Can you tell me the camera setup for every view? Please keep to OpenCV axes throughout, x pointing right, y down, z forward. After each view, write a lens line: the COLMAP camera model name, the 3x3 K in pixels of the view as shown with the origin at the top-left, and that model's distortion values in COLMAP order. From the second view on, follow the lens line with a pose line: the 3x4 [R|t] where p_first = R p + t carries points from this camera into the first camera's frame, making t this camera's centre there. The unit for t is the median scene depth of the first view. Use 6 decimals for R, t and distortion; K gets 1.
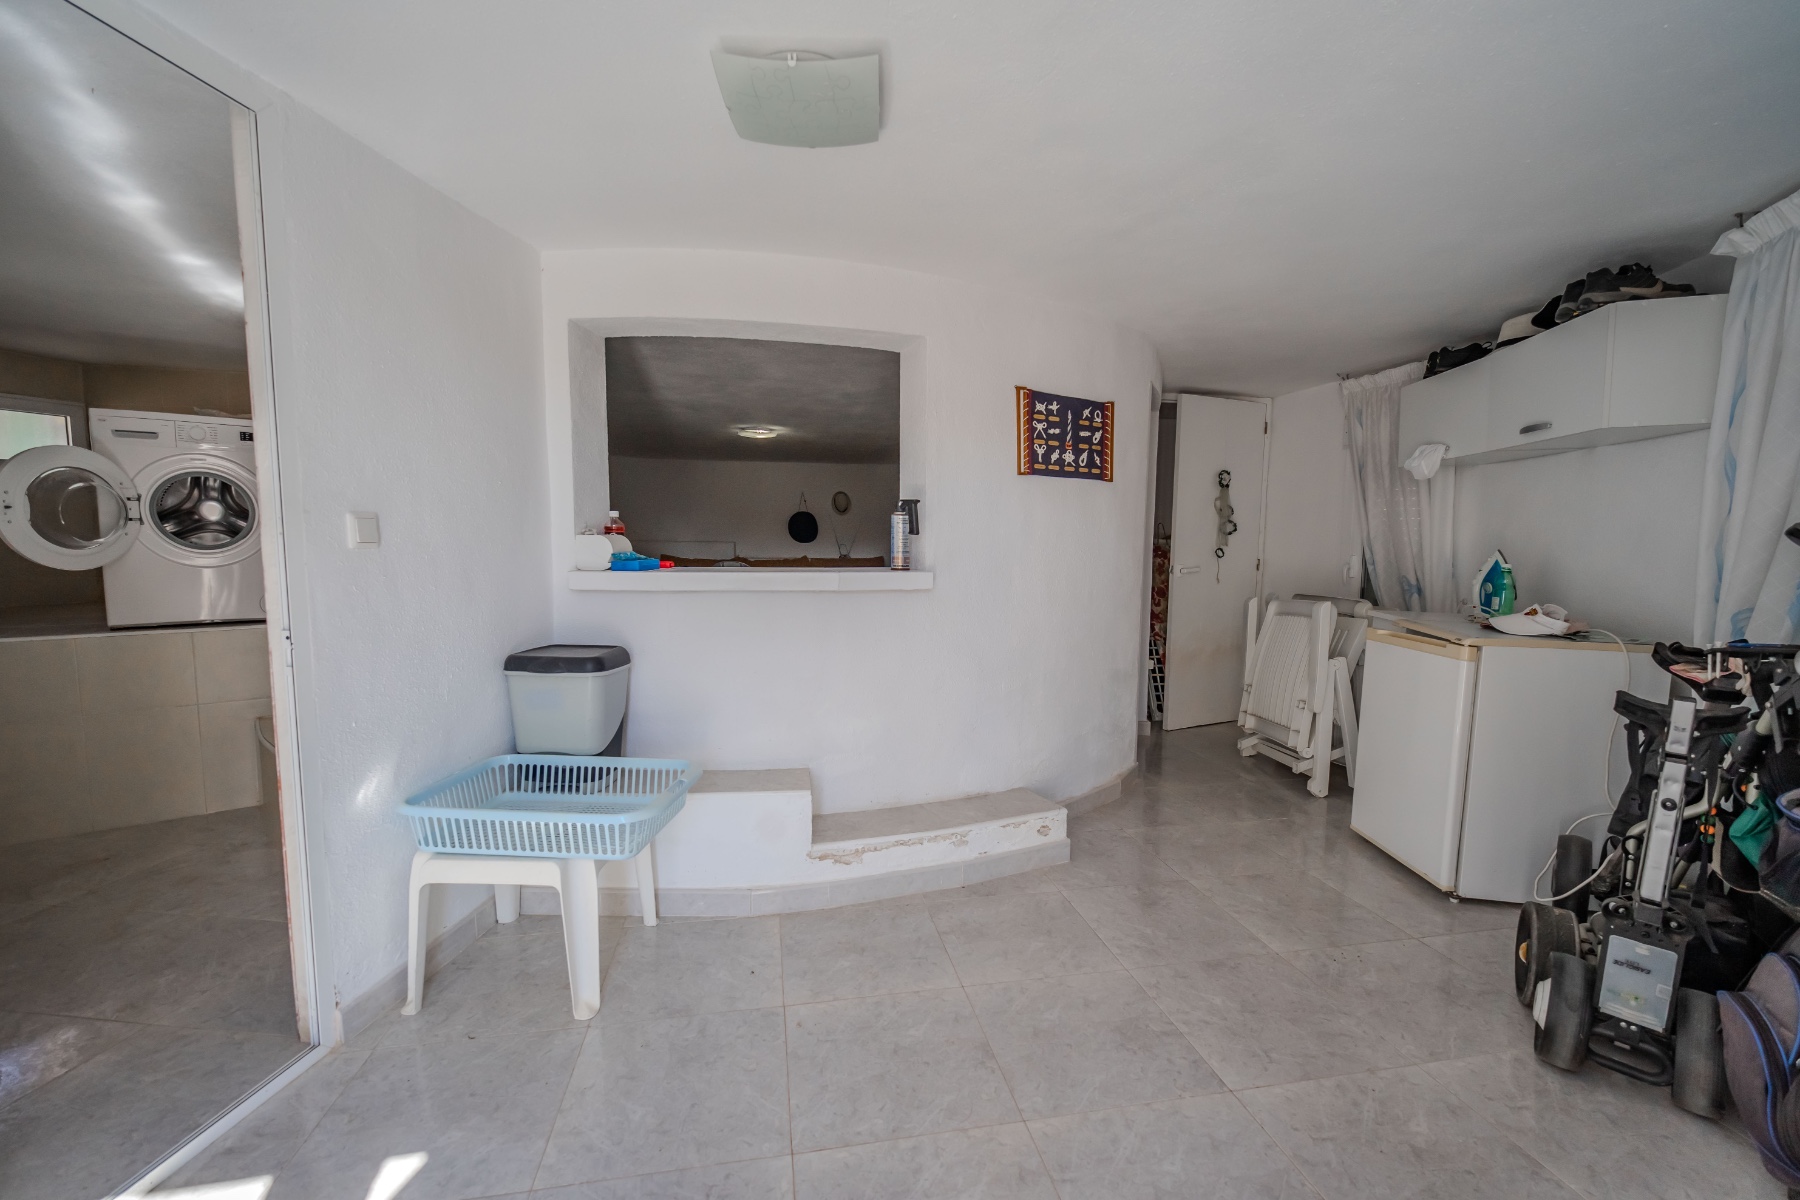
lens RADIAL K [[739.0, 0, 902.2], [0, 739.0, 607.3], [0, 0, 1]] dist [-0.000165, 0.000059]
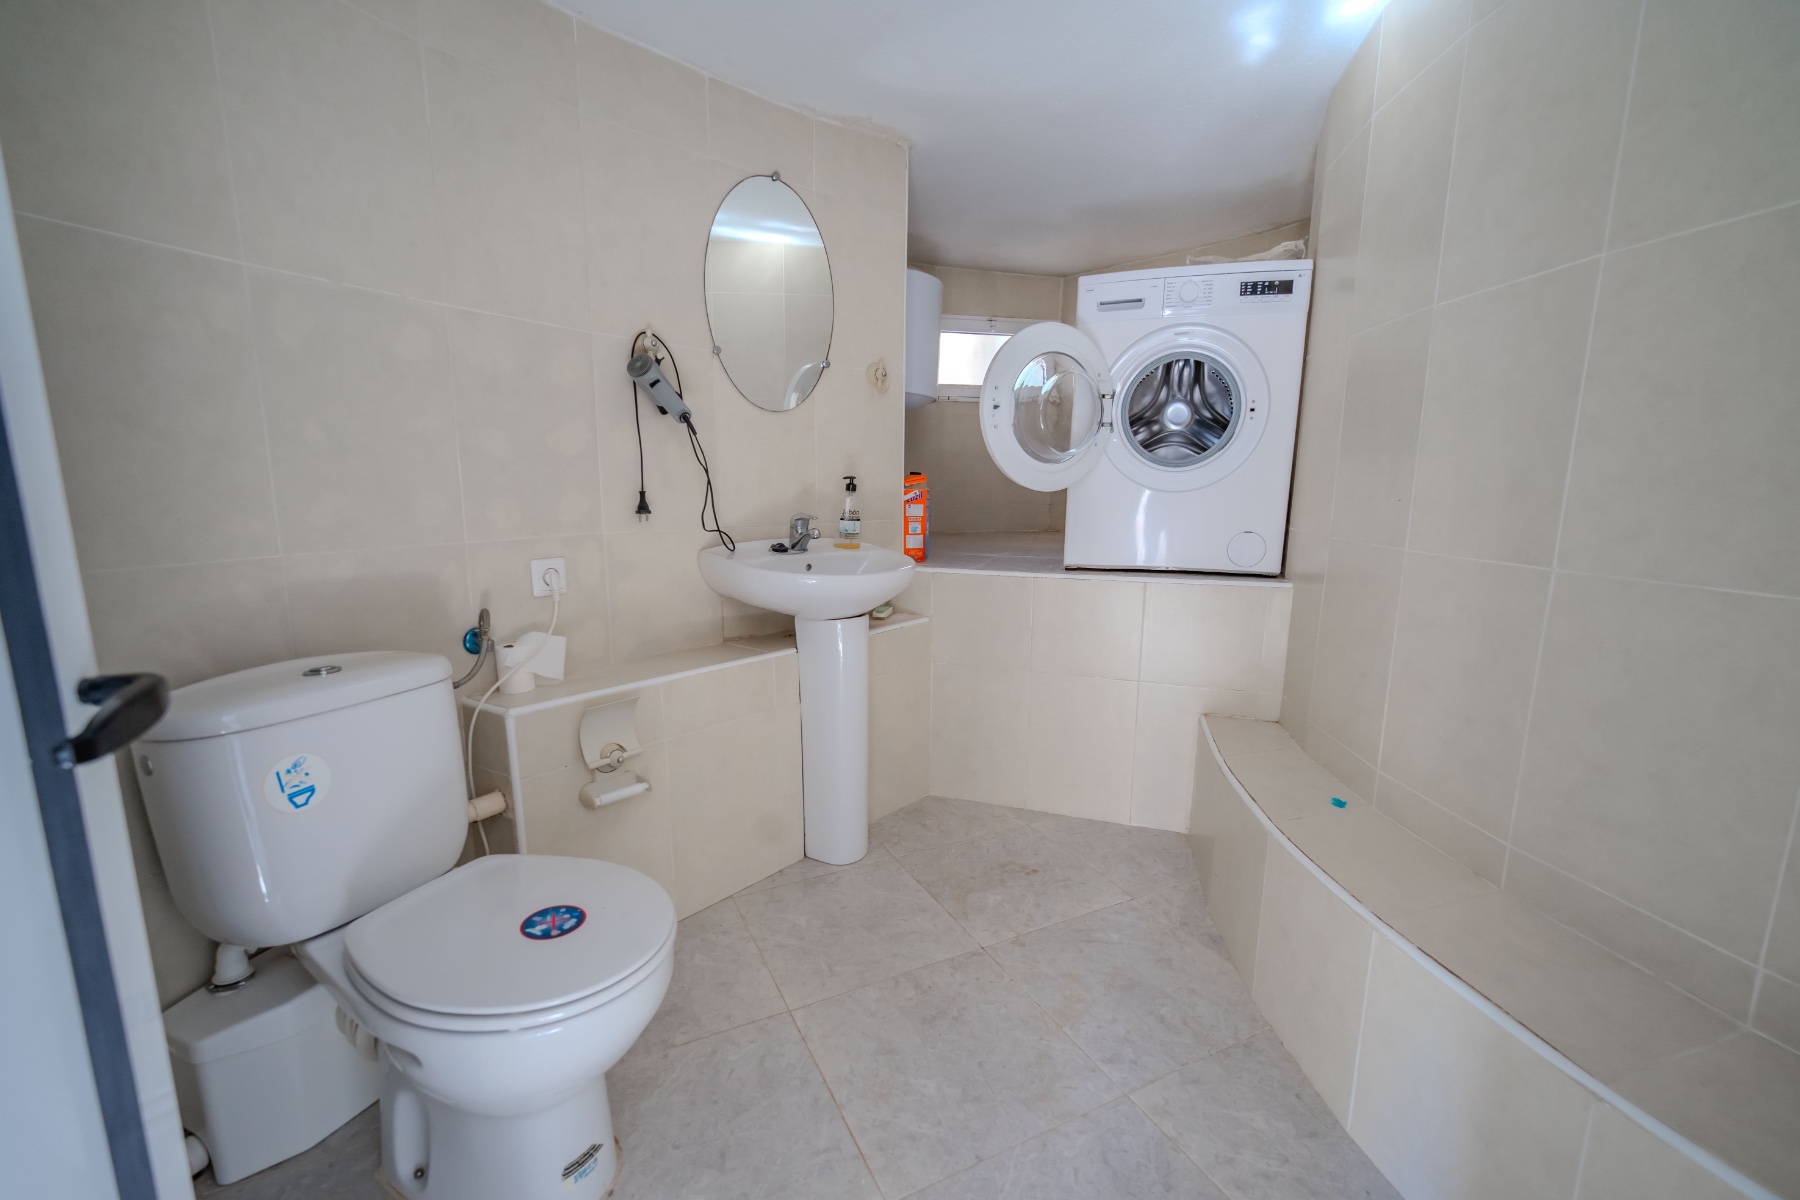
lens RADIAL K [[739.0, 0, 902.2], [0, 739.0, 607.3], [0, 0, 1]] dist [-0.000165, 0.000059]
pose [[0.534638, 0.155669, -0.830620, -0.502677], [-0.080062, 0.987797, 0.133593, -0.021032], [0.841280, -0.004923, 0.540577, 0.425563]]
